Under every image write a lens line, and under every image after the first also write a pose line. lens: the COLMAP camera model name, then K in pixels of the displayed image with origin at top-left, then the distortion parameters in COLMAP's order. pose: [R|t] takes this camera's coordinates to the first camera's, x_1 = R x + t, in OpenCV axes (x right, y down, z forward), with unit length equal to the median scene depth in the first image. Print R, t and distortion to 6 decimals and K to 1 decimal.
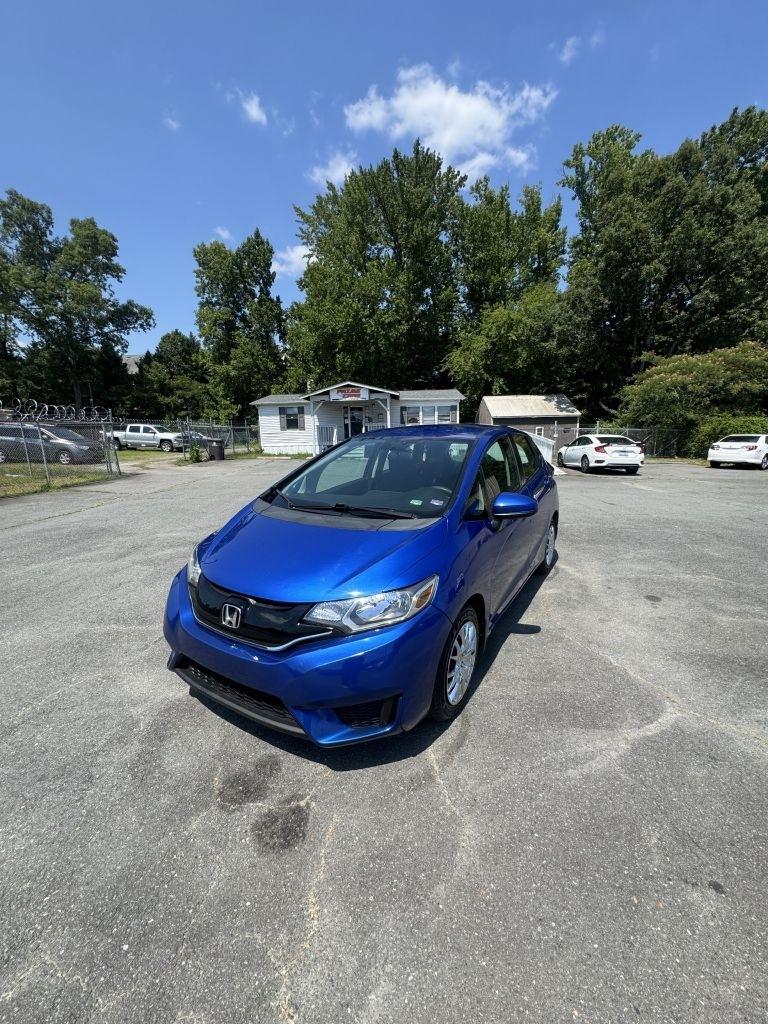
lens RADIAL K [[410.2, 0, 384.0], [0, 410.2, 509.2], [0, 0, 1]] dist [0.000375, -0.000289]
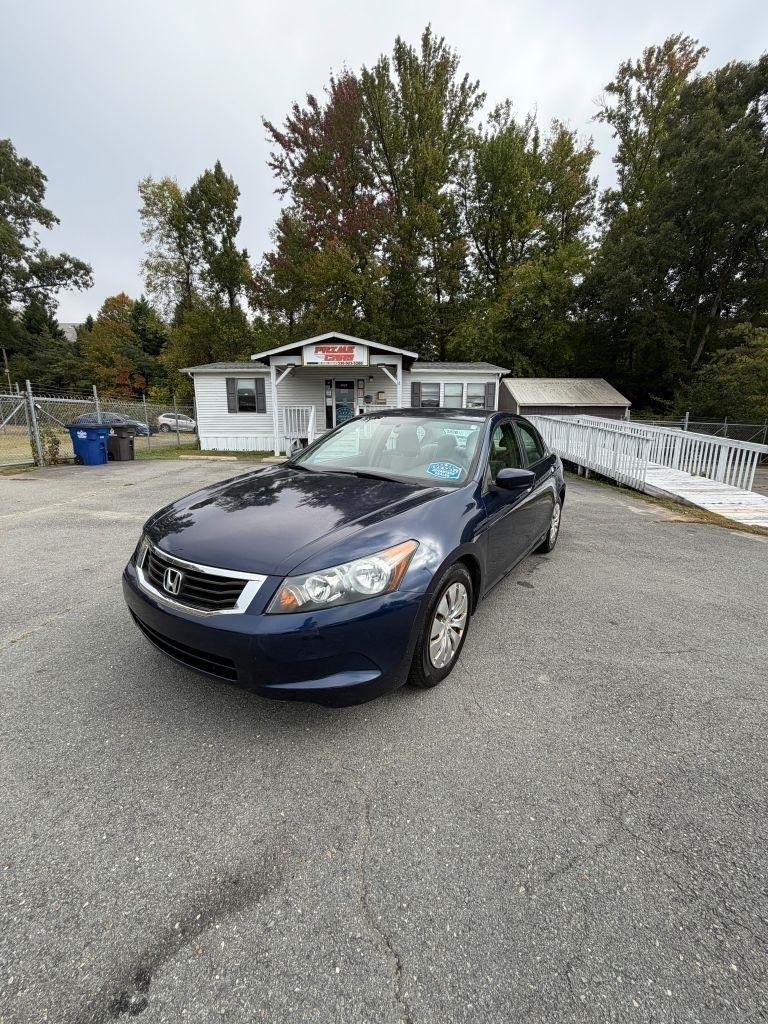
lens RADIAL K [[399.8, 0, 387.2], [0, 399.8, 508.5], [0, 0, 1]] dist [-0.002314, -0.000184]
pose [[0.998255, 0.010877, 0.058044, -0.020839], [-0.012563, 0.999507, 0.028758, -0.038161], [-0.057703, -0.029437, 0.997900, 0.212377]]
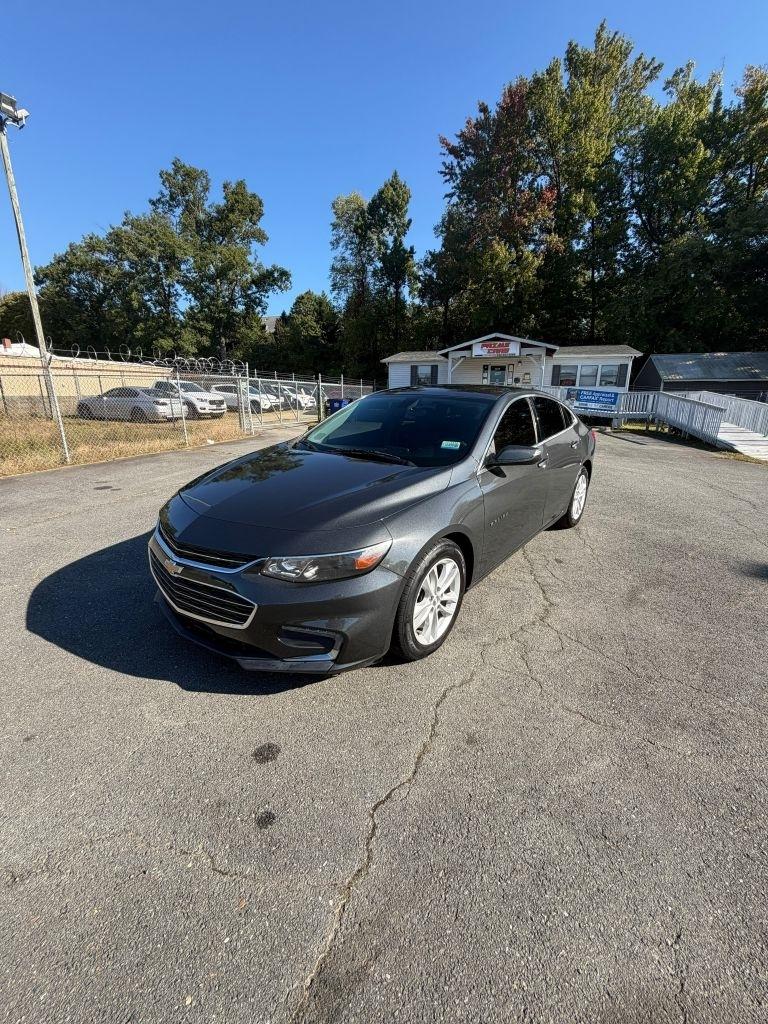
lens RADIAL K [[408.7, 0, 384.3], [0, 408.7, 508.1], [0, 0, 1]] dist [-0.000827, 0.000015]
pose [[0.963059, 0.091583, -0.253239, -0.032535], [-0.070426, 0.993320, 0.091403, -0.006688], [0.259919, -0.070192, 0.963076, 0.050762]]
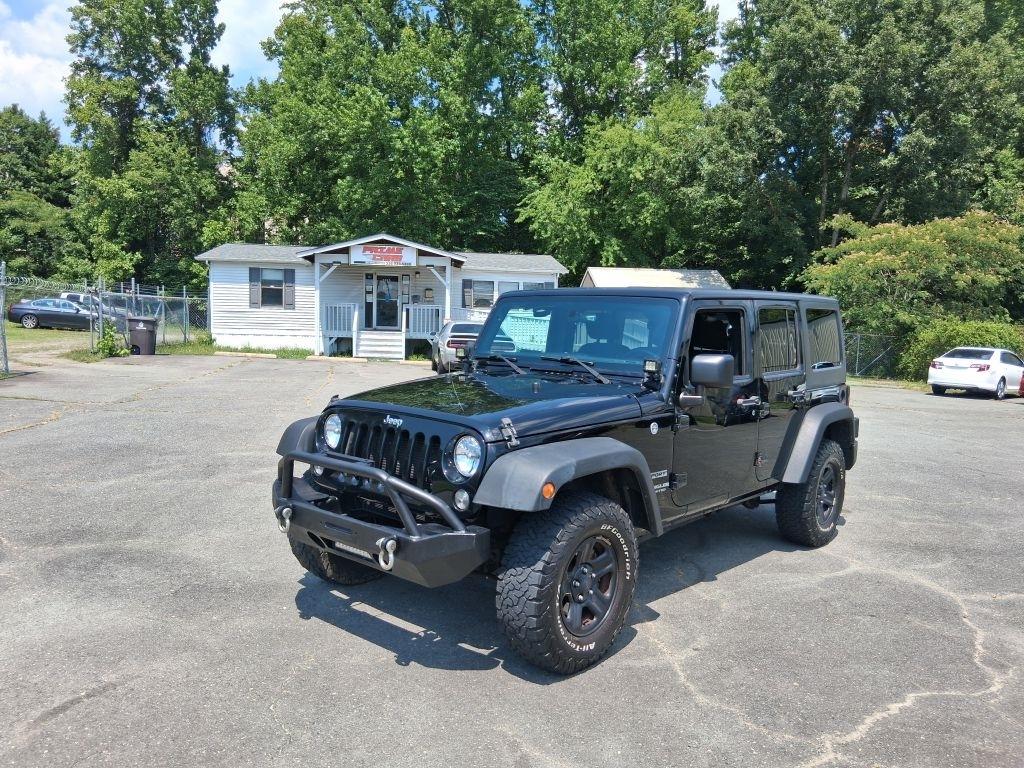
lens RADIAL K [[772.0, 0, 508.9], [0, 772.0, 383.3], [0, 0, 1]] dist [0.110274, -0.183292]
pose [[0.986879, 0.032820, 0.158093, -0.040585], [-0.016761, 0.994657, -0.101861, 0.010306], [-0.160591, 0.097875, 0.982156, -0.068050]]
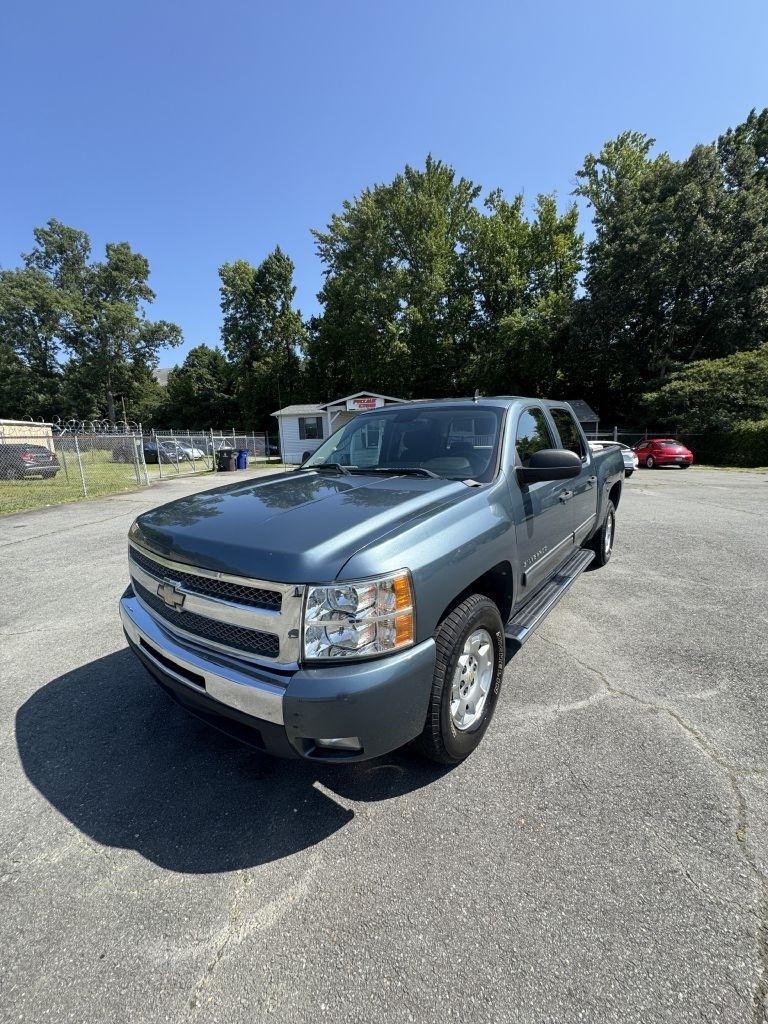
lens RADIAL K [[408.7, 0, 384.3], [0, 408.7, 508.1], [0, 0, 1]] dist [-0.000827, 0.000015]
pose [[0.998695, -0.005168, -0.050818, 0.007827], [0.004248, 0.999826, -0.018191, -0.000190], [0.050903, 0.017952, 0.998542, -0.009887]]
